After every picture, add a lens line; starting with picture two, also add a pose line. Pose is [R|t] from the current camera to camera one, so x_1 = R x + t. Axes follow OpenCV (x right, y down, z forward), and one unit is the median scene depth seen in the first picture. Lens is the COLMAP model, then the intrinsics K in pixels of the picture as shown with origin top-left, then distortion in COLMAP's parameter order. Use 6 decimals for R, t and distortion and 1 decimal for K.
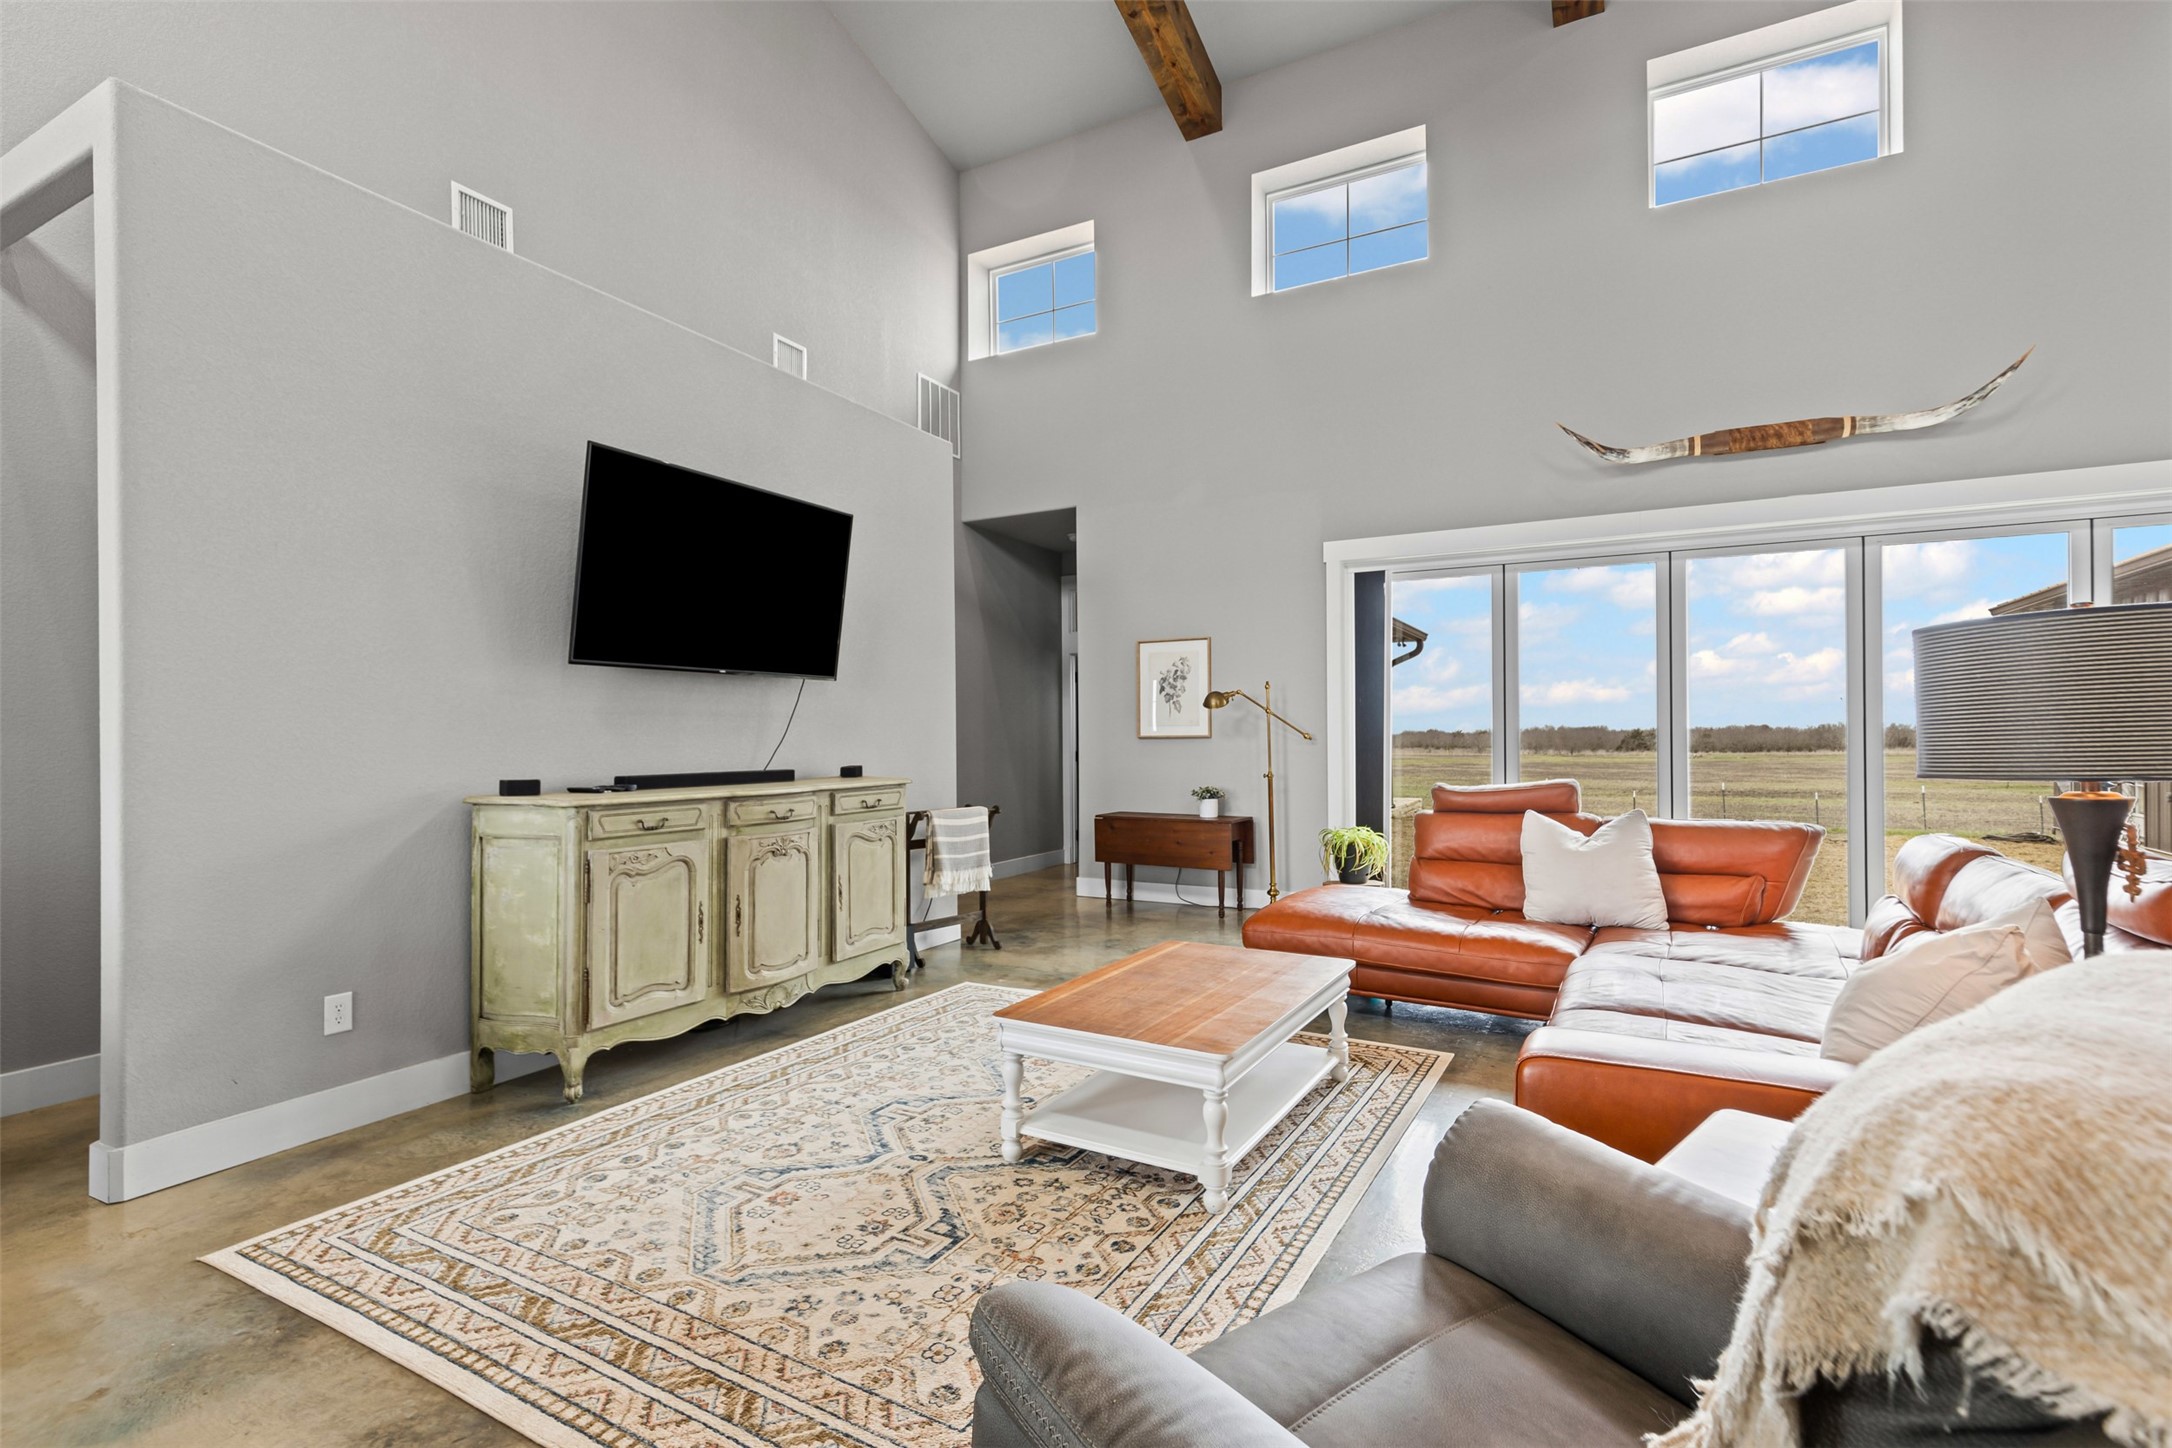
lens RADIAL K [[1006.7, 0, 1082.6], [0, 1006.7, 722.8], [0, 0, 1]] dist [0.013446, -0.003153]
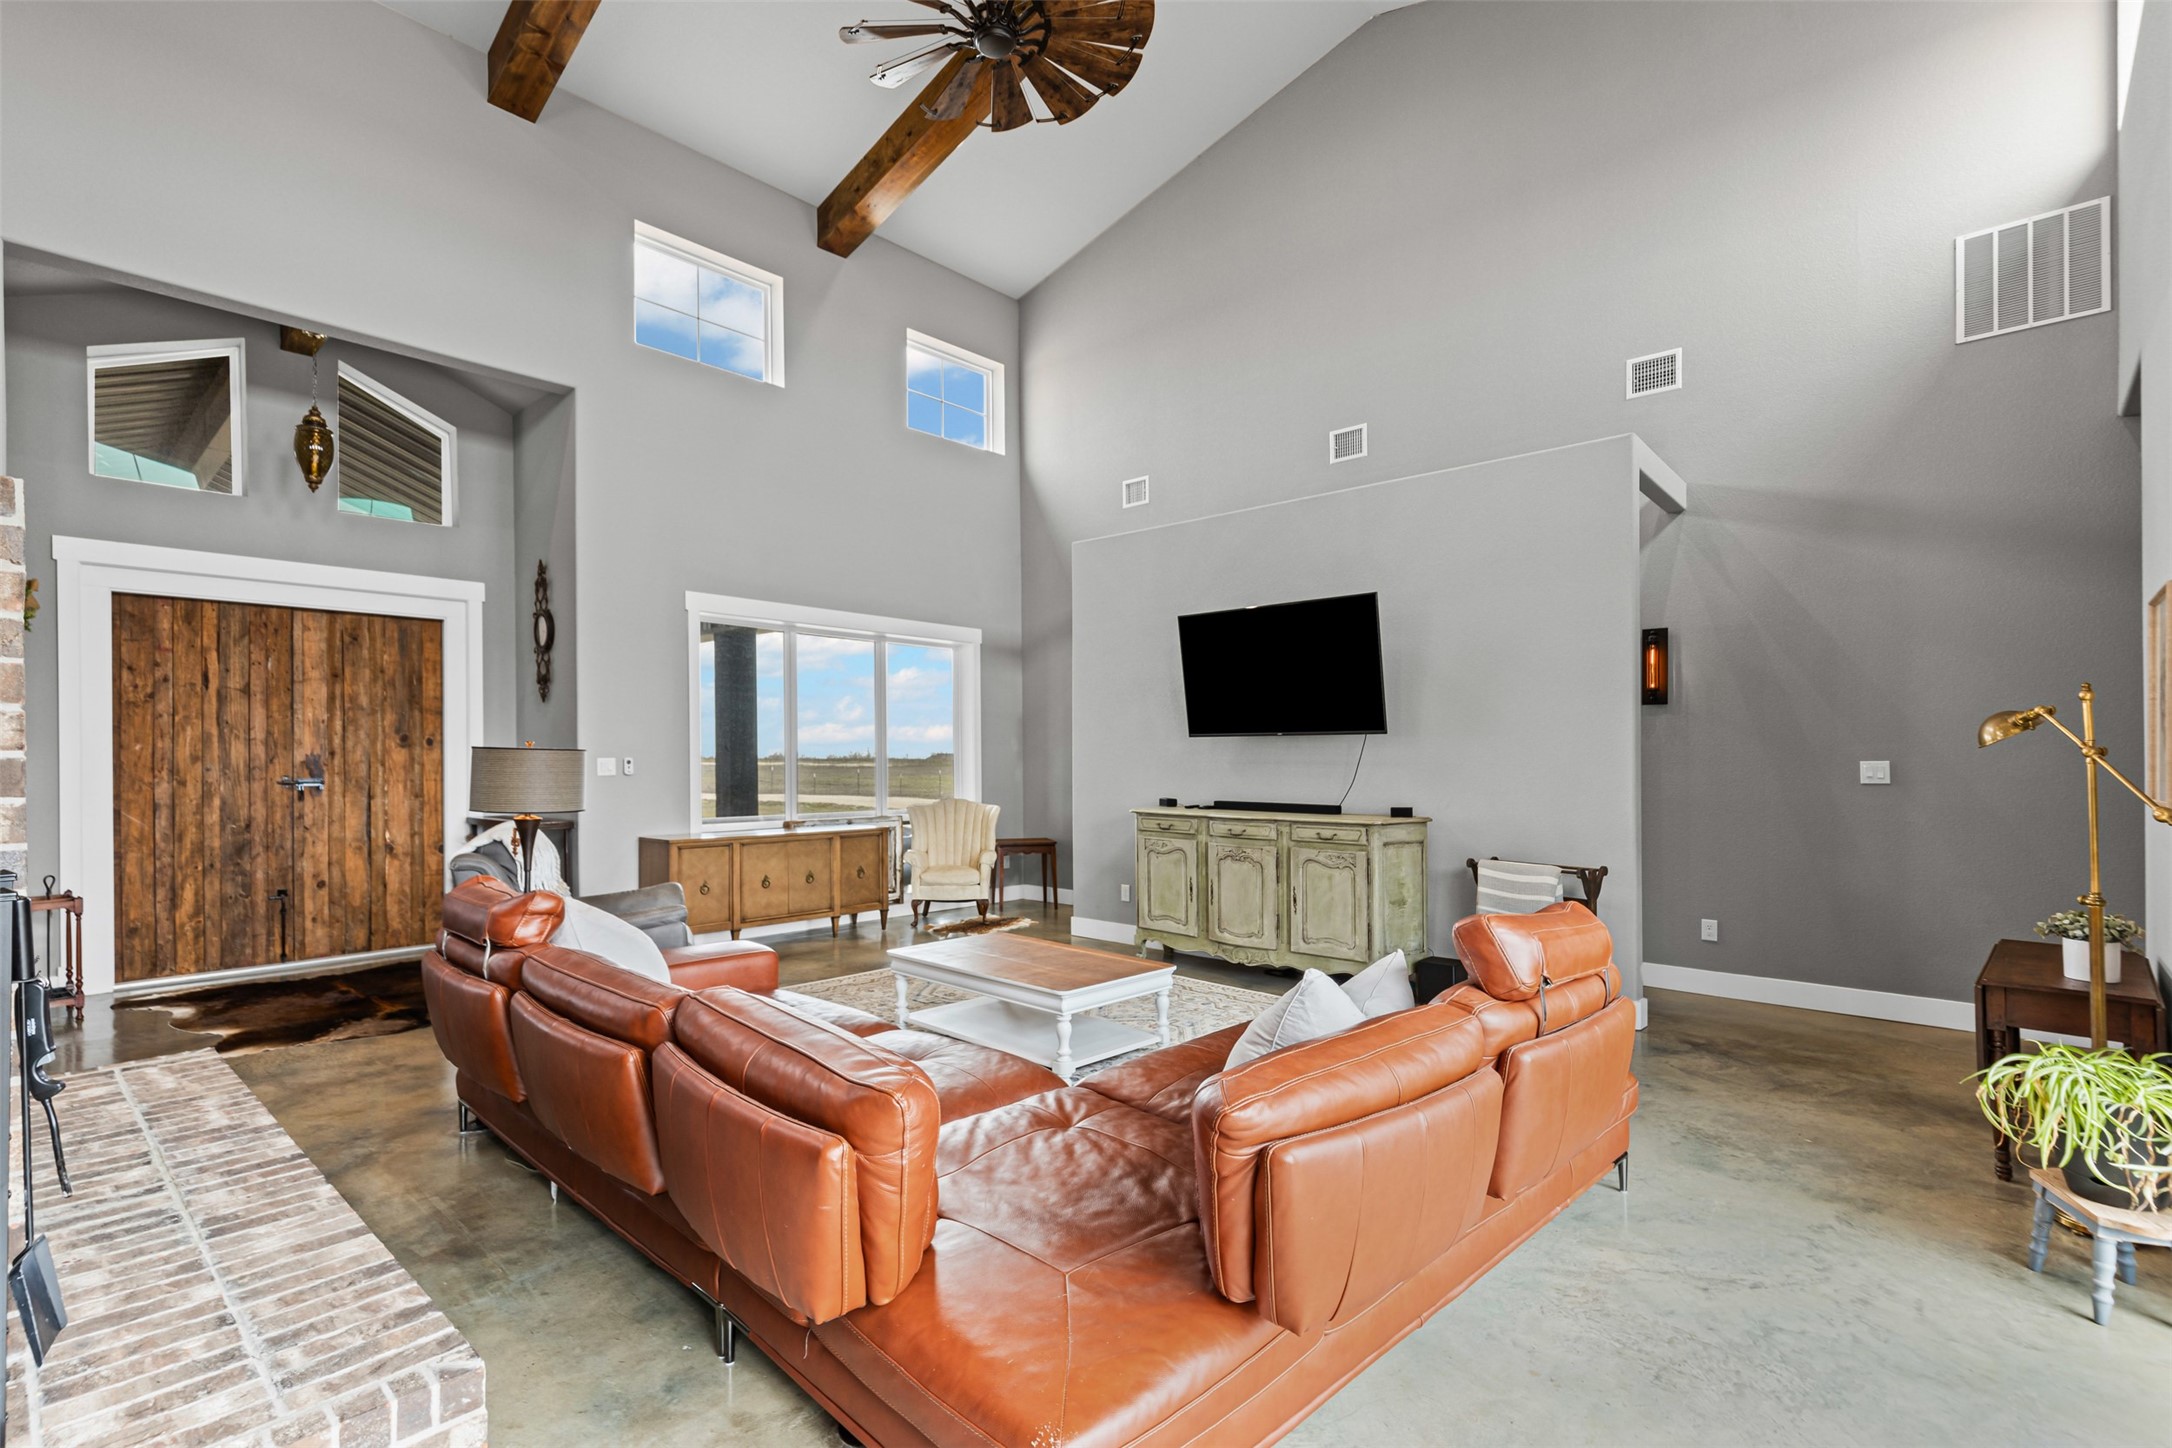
lens RADIAL K [[1006.7, 0, 1003.7], [0, 1006.7, 769.1], [0, 0, 1]] dist [0.013446, -0.003153]
pose [[-0.316350, 0.018200, -0.948468, 1.070825], [0.016327, 0.999772, 0.013739, -0.024964], [0.948502, -0.011139, -0.316575, 1.012609]]
